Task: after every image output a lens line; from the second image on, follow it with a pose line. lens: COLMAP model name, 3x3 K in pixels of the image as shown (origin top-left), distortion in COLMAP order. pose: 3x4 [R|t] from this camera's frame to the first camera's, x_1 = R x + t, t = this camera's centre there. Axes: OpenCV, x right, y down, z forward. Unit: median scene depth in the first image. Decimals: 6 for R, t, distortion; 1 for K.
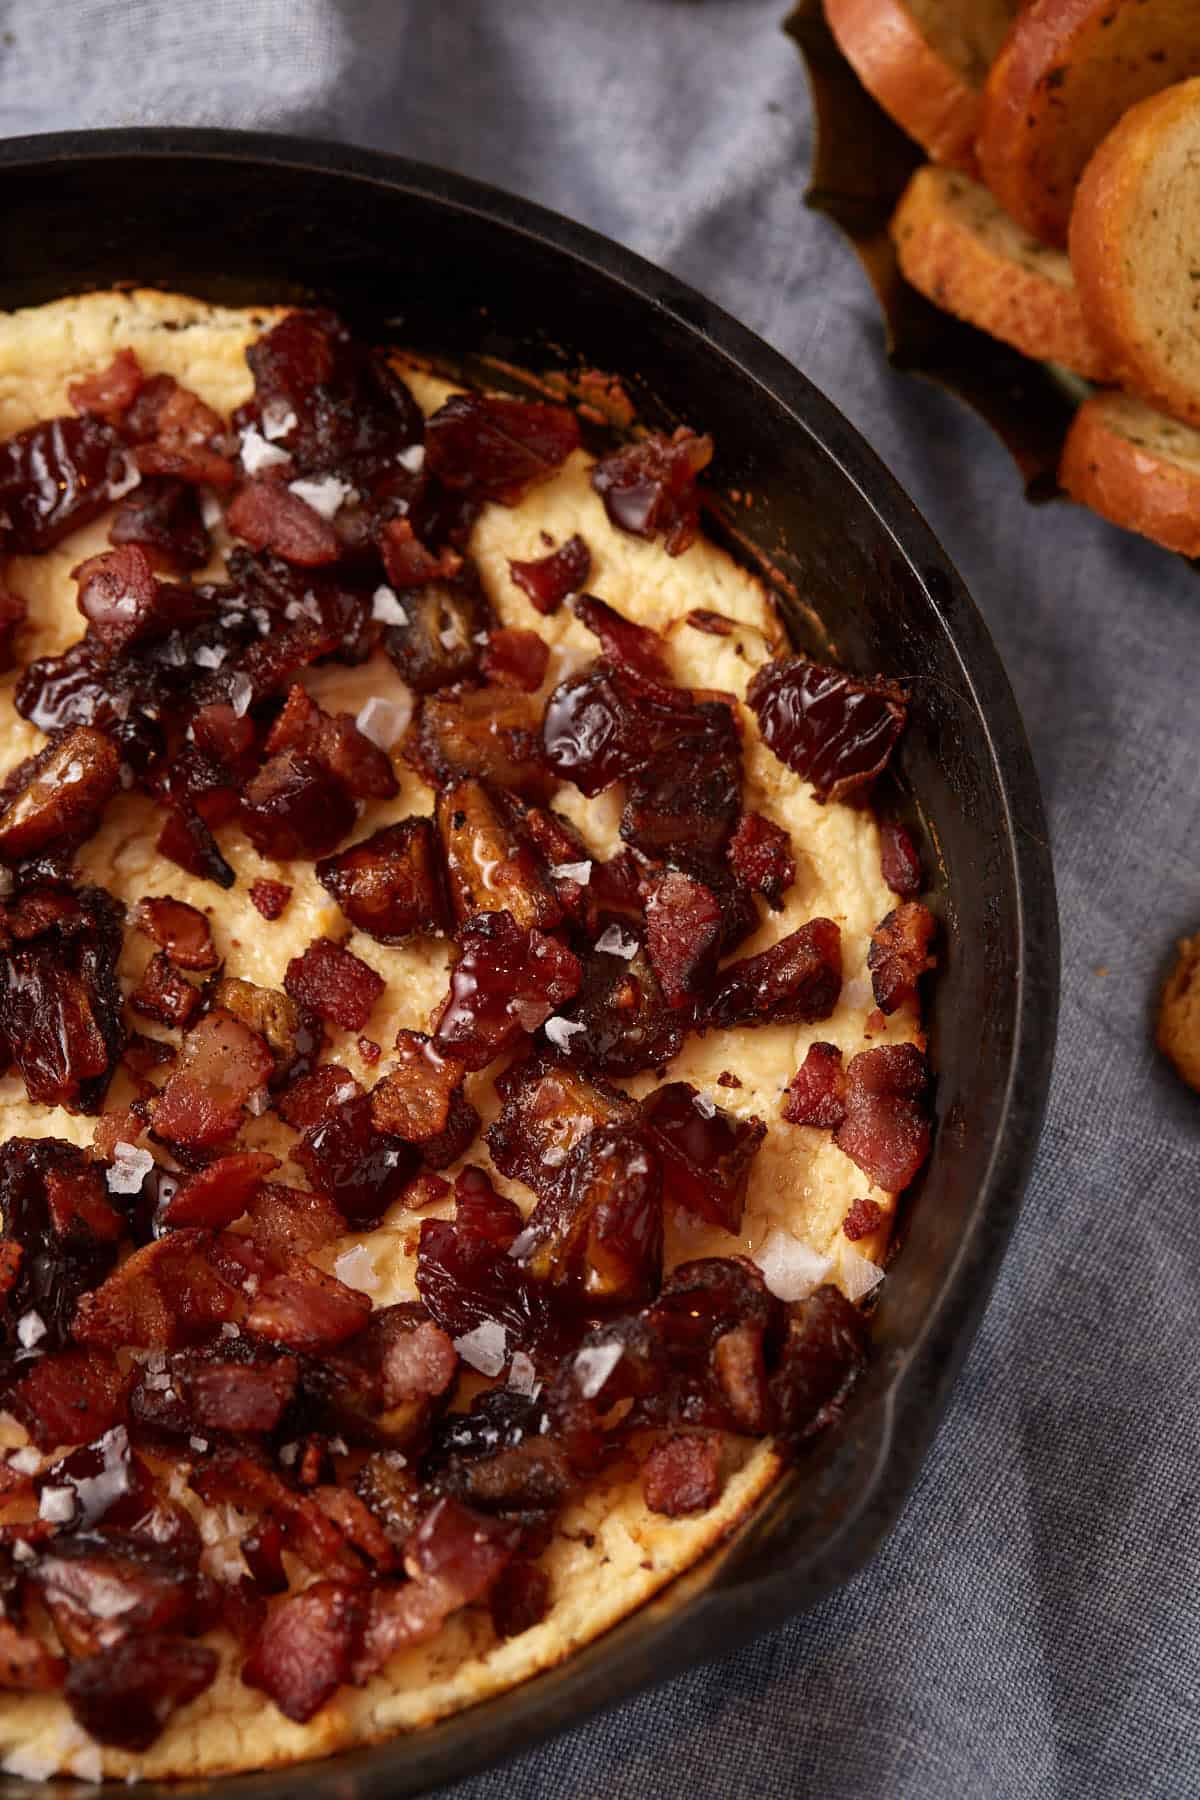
lens RADIAL K [[5837.3, 0, 594.0], [0, 5837.3, 896.9], [0, 0, 1]] dist [-0.017625, 0.000000]
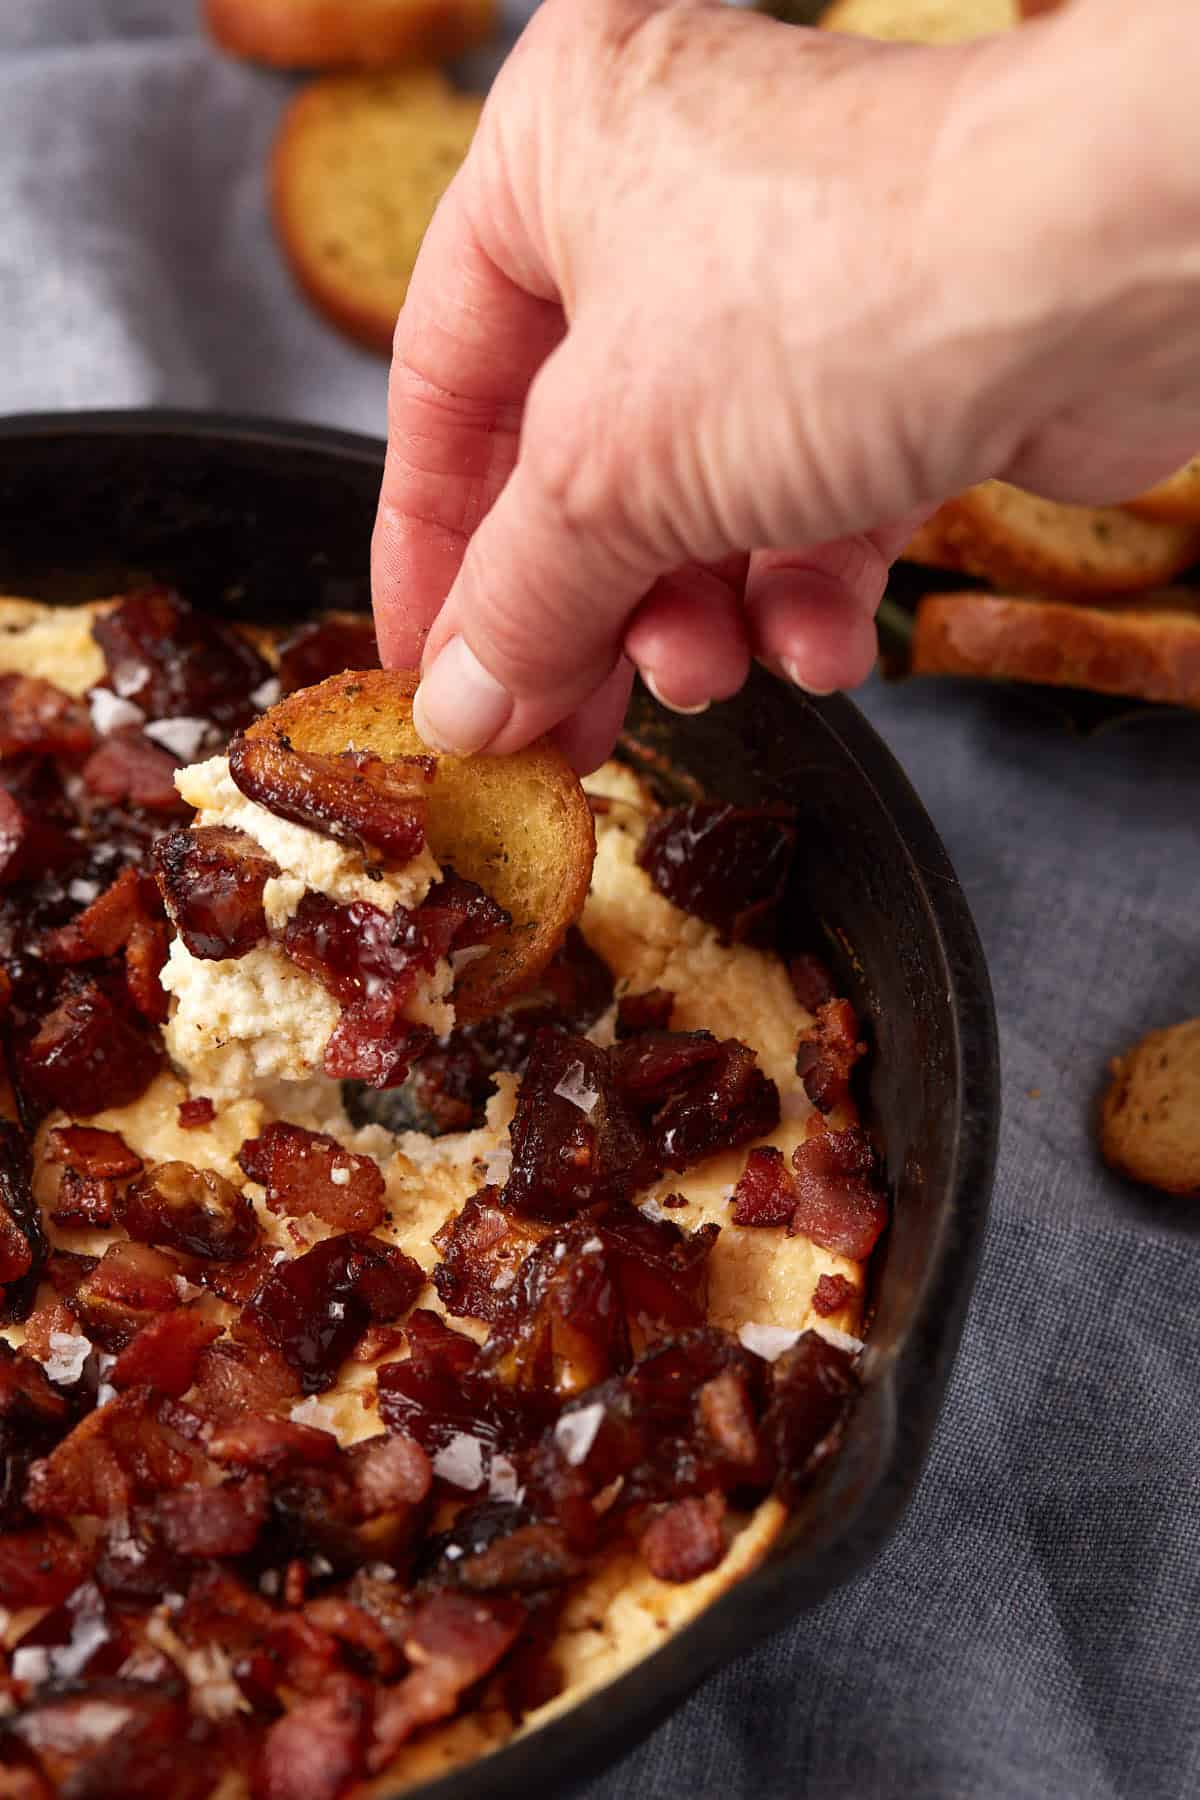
lens RADIAL K [[5837.3, 0, 529.9], [0, 5837.3, 927.2], [0, 0, 1]] dist [-0.017625, 0.000000]
pose [[0.990348, -0.131344, 0.044260, -0.037371], [0.138582, 0.943667, -0.300480, 0.277180], [-0.002301, 0.303713, 0.952761, 0.065891]]
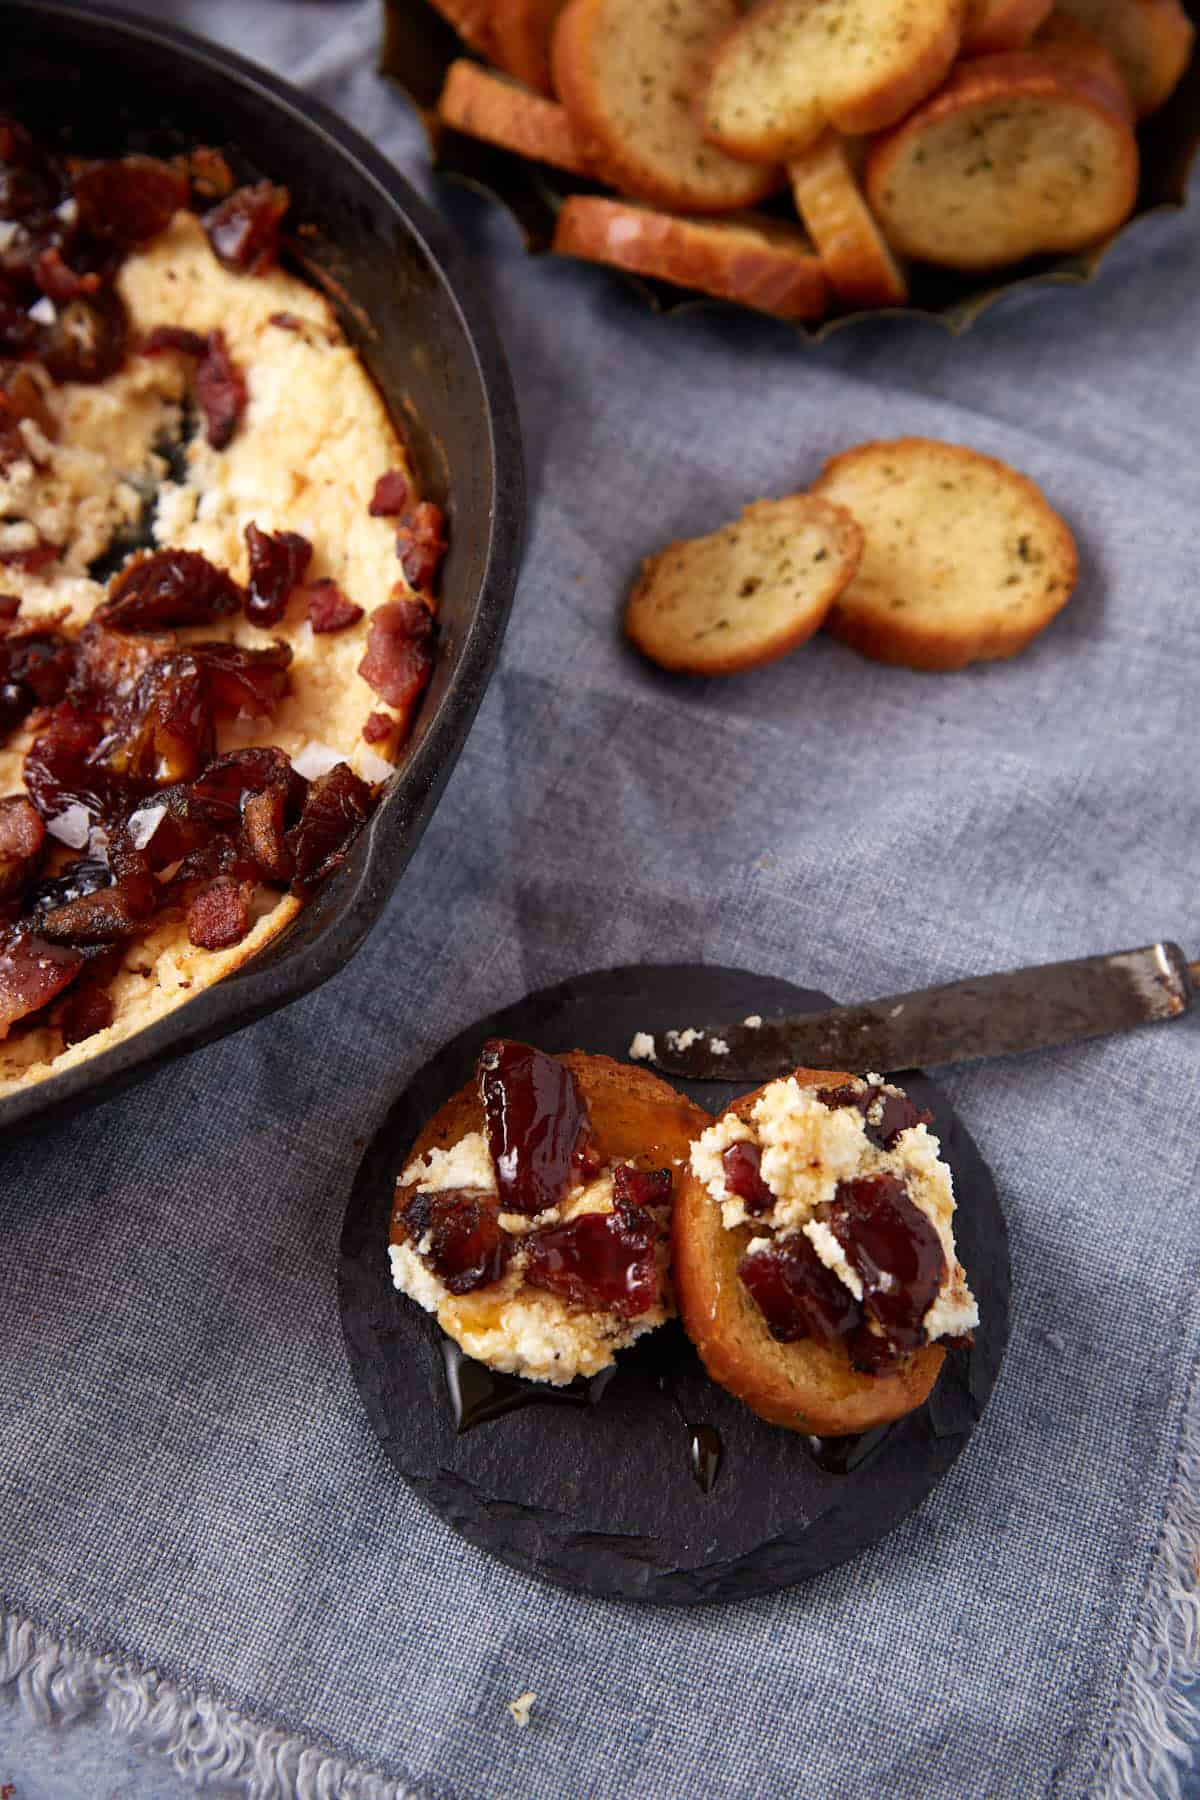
lens RADIAL K [[2385.9, 0, 610.2], [0, 2385.9, 898.3], [0, 0, 1]] dist [-0.111237, 0.000000]
pose [[0.999655, -0.011074, 0.023812, 0.082592], [0.012683, 0.997571, -0.068488, 0.126529], [-0.022996, 0.068767, 0.997368, 0.483908]]
